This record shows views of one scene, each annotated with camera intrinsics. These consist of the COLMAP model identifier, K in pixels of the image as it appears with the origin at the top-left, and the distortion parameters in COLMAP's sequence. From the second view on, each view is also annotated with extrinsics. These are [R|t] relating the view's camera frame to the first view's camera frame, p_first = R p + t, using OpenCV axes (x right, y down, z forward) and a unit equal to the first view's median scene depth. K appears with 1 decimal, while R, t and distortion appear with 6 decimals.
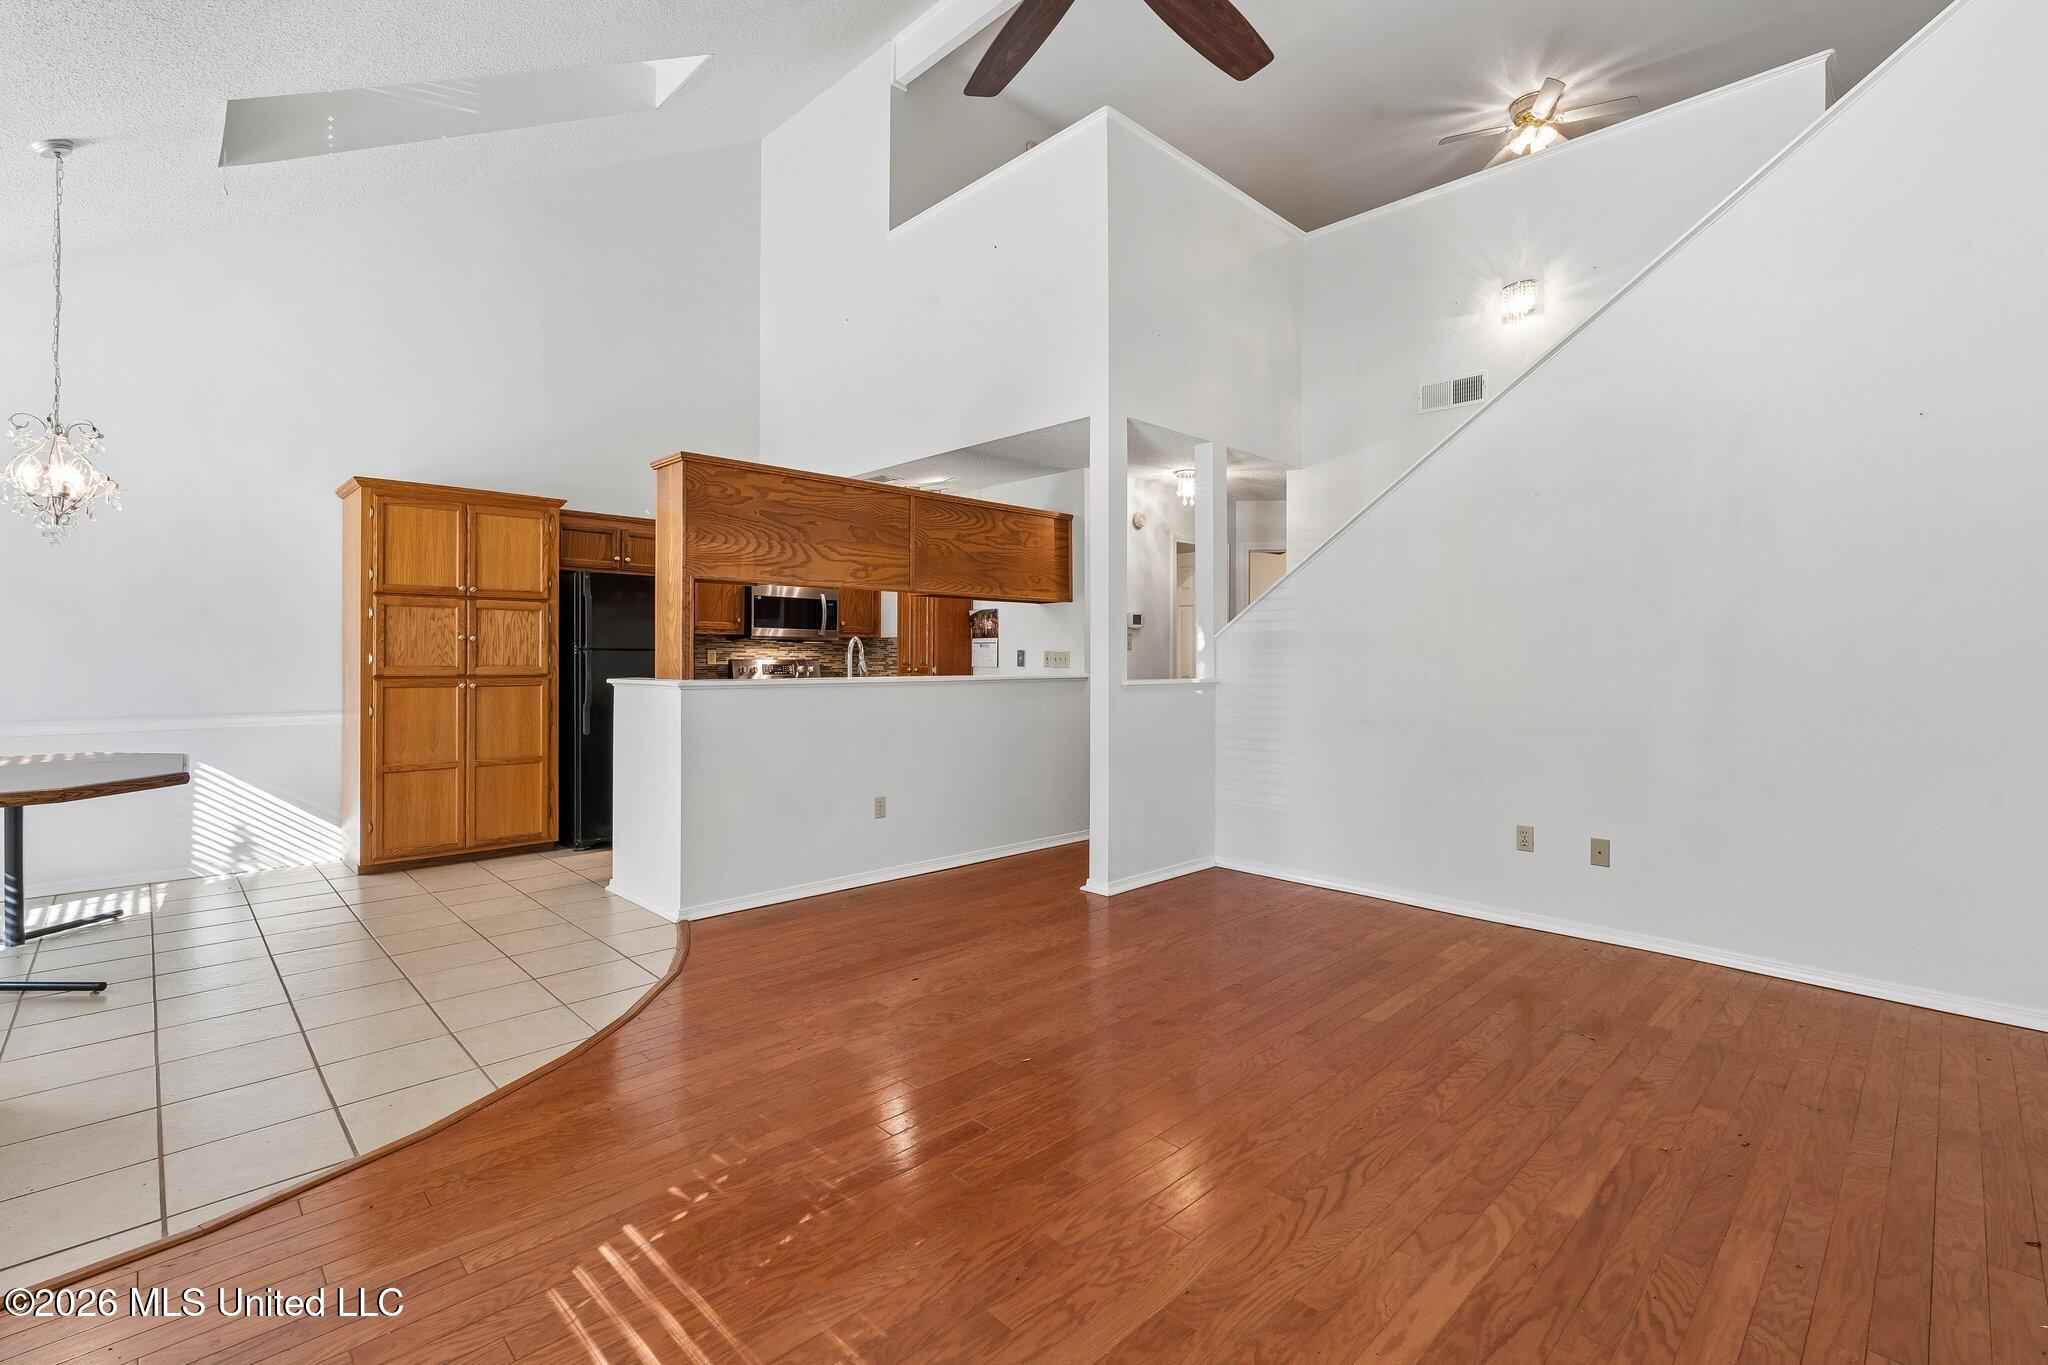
lens RADIAL K [[915.9, 0, 1023.2], [0, 915.9, 660.3], [0, 0, 1]] dist [-0.004596, -0.000375]
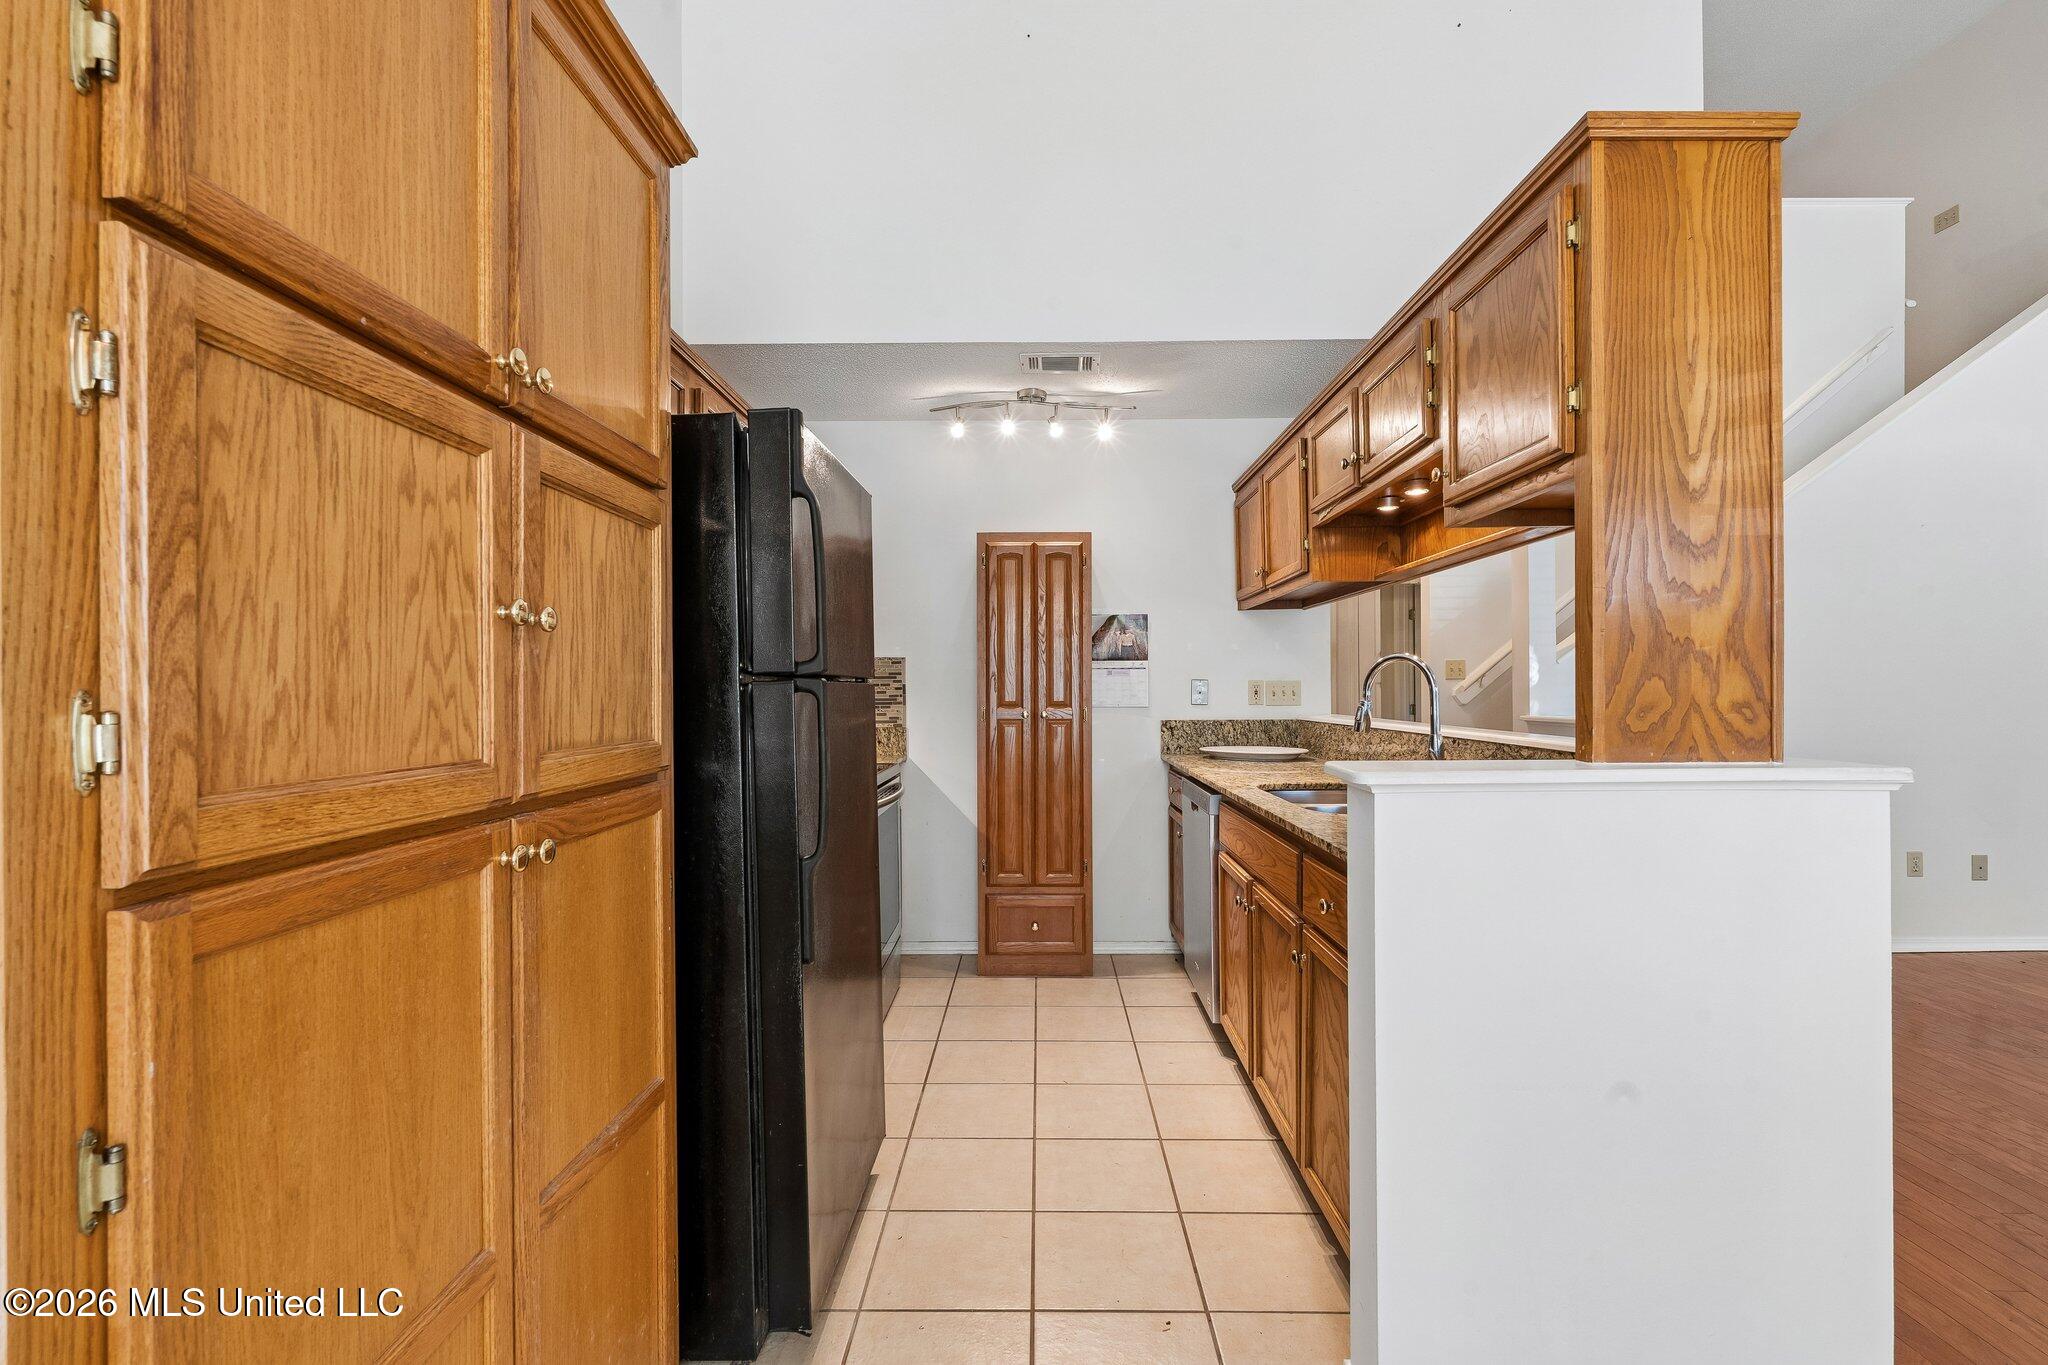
lens RADIAL K [[907.0, 0, 1027.5], [0, 907.0, 689.8], [0, 0, 1]] dist [-0.003878, -0.000248]
pose [[0.704750, -0.007528, 0.709415, -0.910912], [0.012097, 0.999926, -0.001406, -0.008989], [-0.709352, 0.009573, 0.704789, 1.061459]]
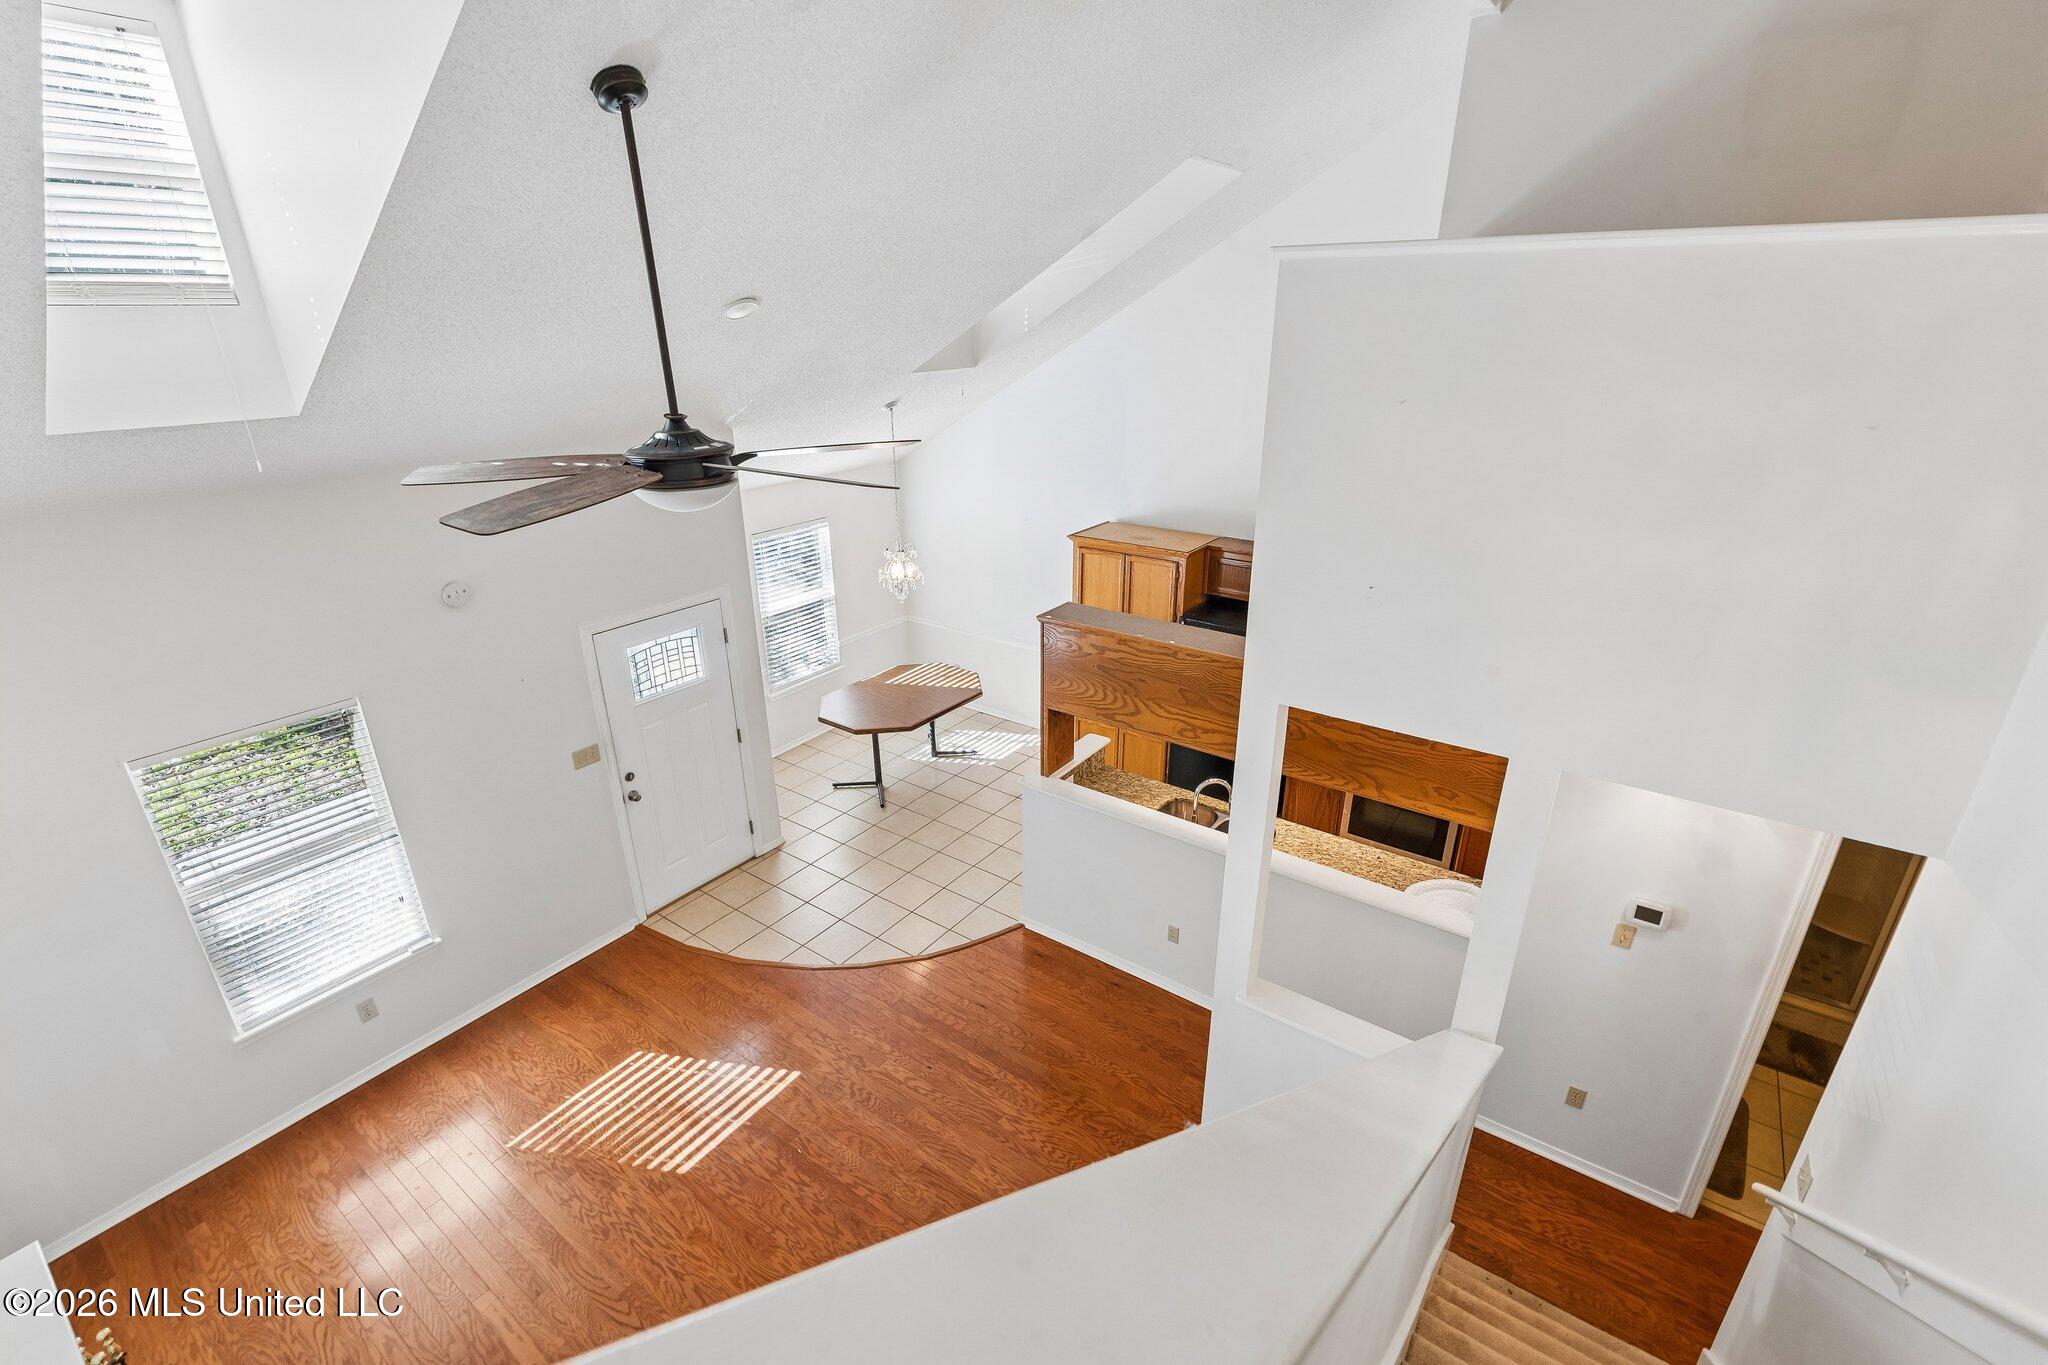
lens RADIAL K [[907.0, 0, 1027.5], [0, 907.0, 689.8], [0, 0, 1]] dist [-0.003878, -0.000248]
pose [[0.174212, 0.374252, -0.910816, 0.887921], [0.005603, 0.924568, 0.380975, -0.673714], [0.984692, -0.071474, 0.158974, 0.858168]]
